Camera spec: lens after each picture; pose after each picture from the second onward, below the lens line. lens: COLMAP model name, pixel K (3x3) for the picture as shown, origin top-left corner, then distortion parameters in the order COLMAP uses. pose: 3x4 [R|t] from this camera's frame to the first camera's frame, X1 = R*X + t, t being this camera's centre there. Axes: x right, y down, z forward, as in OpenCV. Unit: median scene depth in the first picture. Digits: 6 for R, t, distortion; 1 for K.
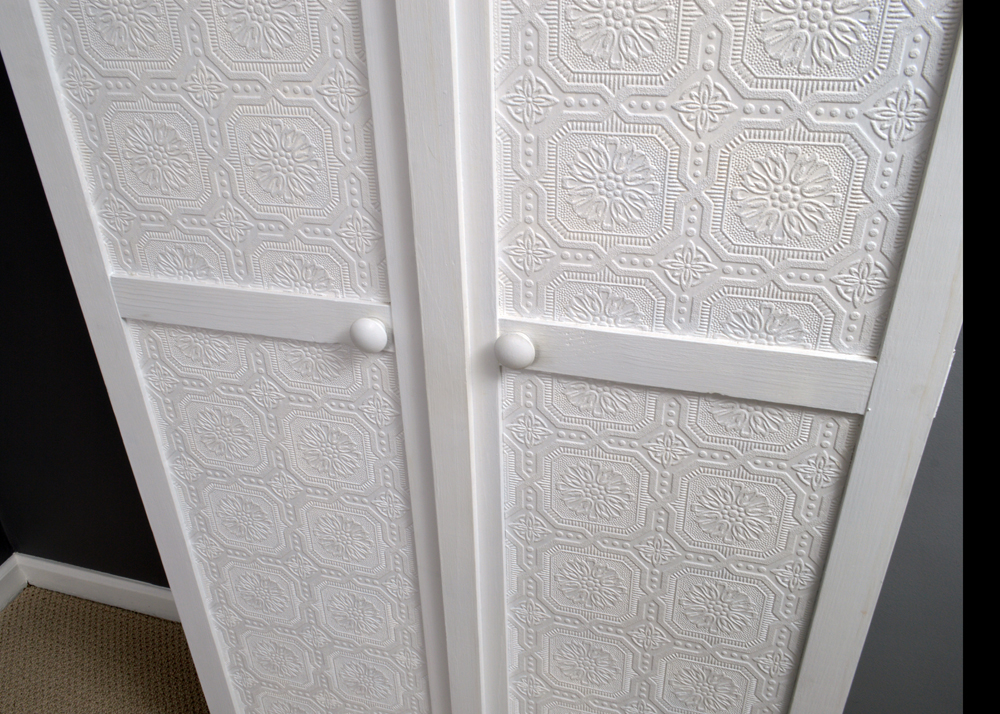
lens RADIAL K [[850.8, 0, 480.6], [0, 850.8, 362.8], [0, 0, 1]] dist [-0.010917, -0.002986]
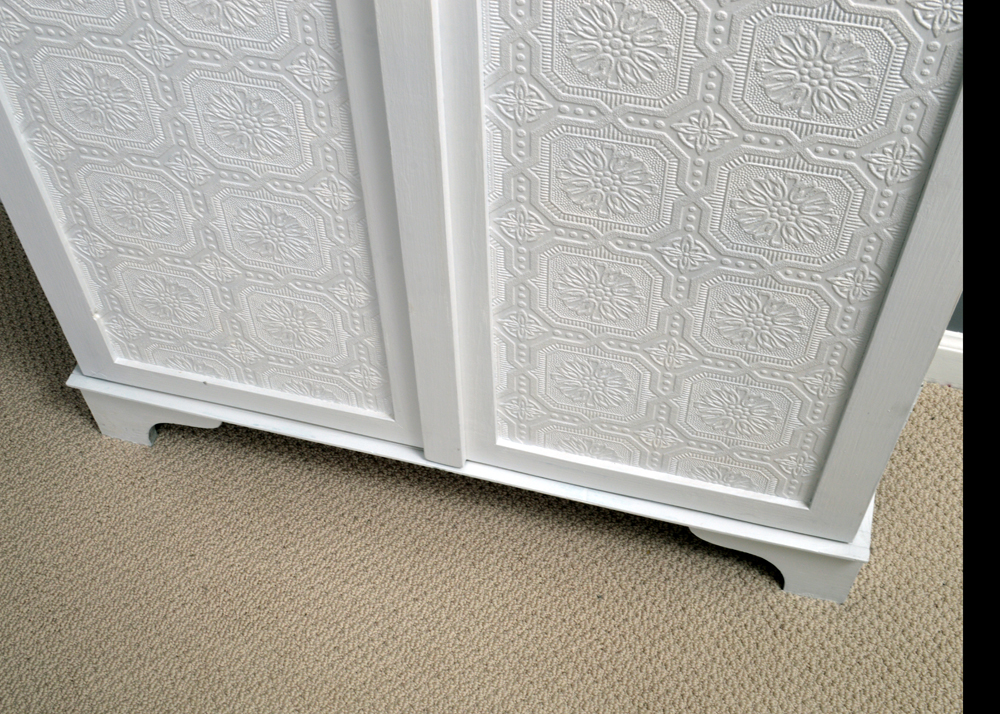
lens RADIAL K [[1164.3, 0, 500.0], [0, 1164.3, 357.0], [0, 0, 1]] dist [-0.019221, -0.026435]
pose [[0.999037, -0.026524, 0.034938, -0.011719], [0.013528, 0.943961, 0.329781, -0.298837], [-0.041727, -0.328991, 0.943411, -0.188346]]
